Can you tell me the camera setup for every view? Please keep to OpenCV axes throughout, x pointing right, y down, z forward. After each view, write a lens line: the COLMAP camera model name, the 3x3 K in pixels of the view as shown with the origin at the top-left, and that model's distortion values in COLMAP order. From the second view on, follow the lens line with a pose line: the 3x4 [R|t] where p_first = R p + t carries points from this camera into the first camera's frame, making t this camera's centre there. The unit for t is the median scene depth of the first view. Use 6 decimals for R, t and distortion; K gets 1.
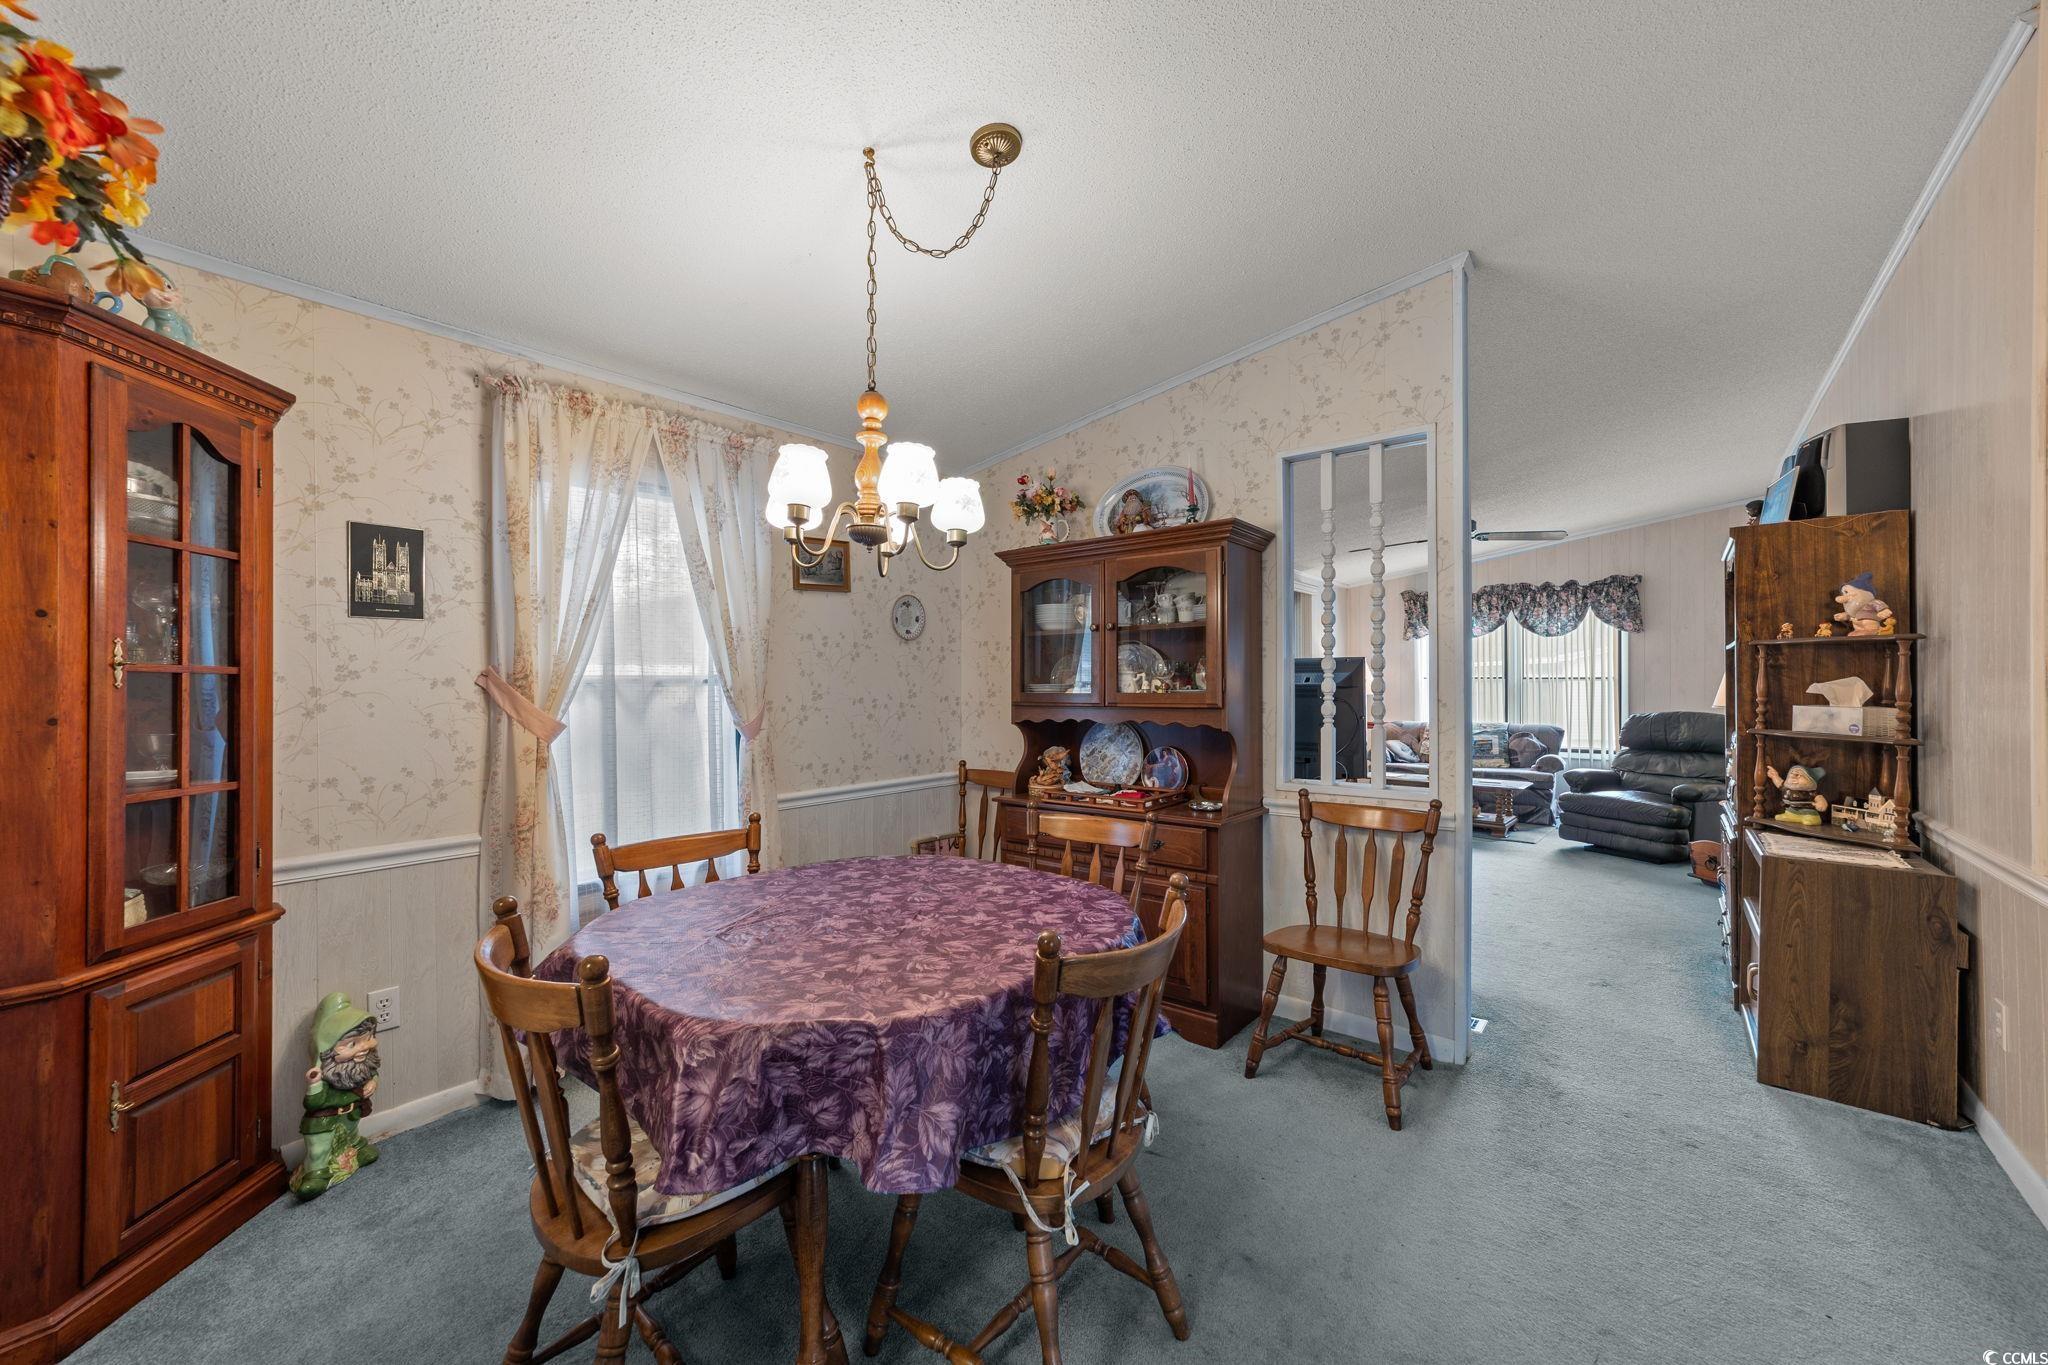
lens RADIAL K [[788.2, 0, 1017.2], [0, 788.2, 687.2], [0, 0, 1]] dist [-0.001920, 0.002443]
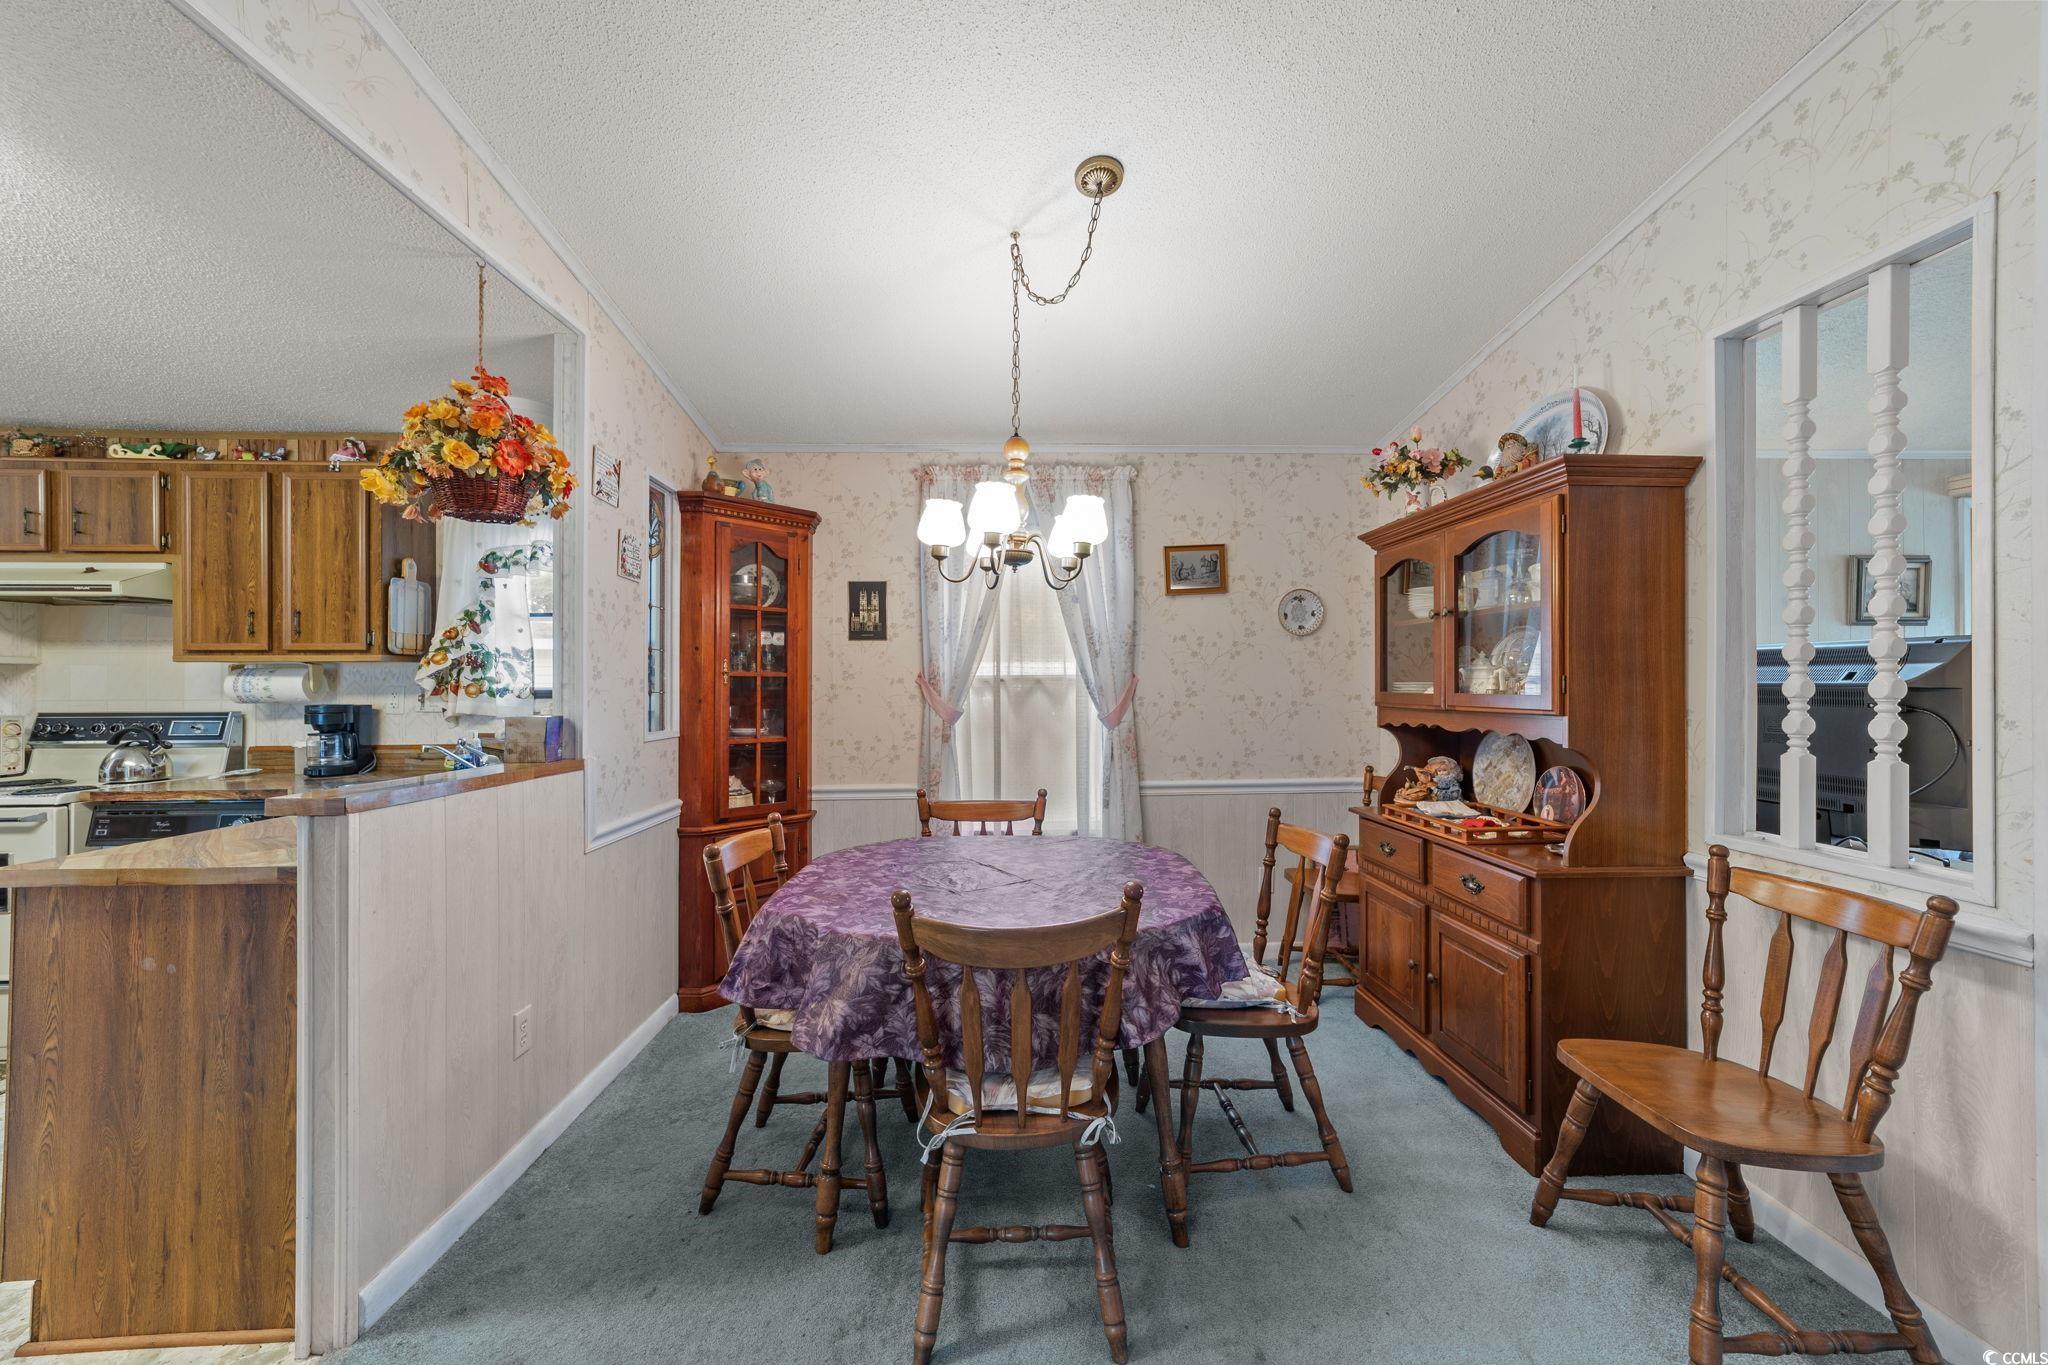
lens RADIAL K [[788.2, 0, 1025.7], [0, 788.2, 682.3], [0, 0, 1]] dist [-0.001920, 0.002443]
pose [[0.668898, 0.002618, -0.743349, 0.386130], [-0.001622, 0.999997, 0.002063, -0.004923], [0.743352, -0.000174, 0.668900, 0.118968]]
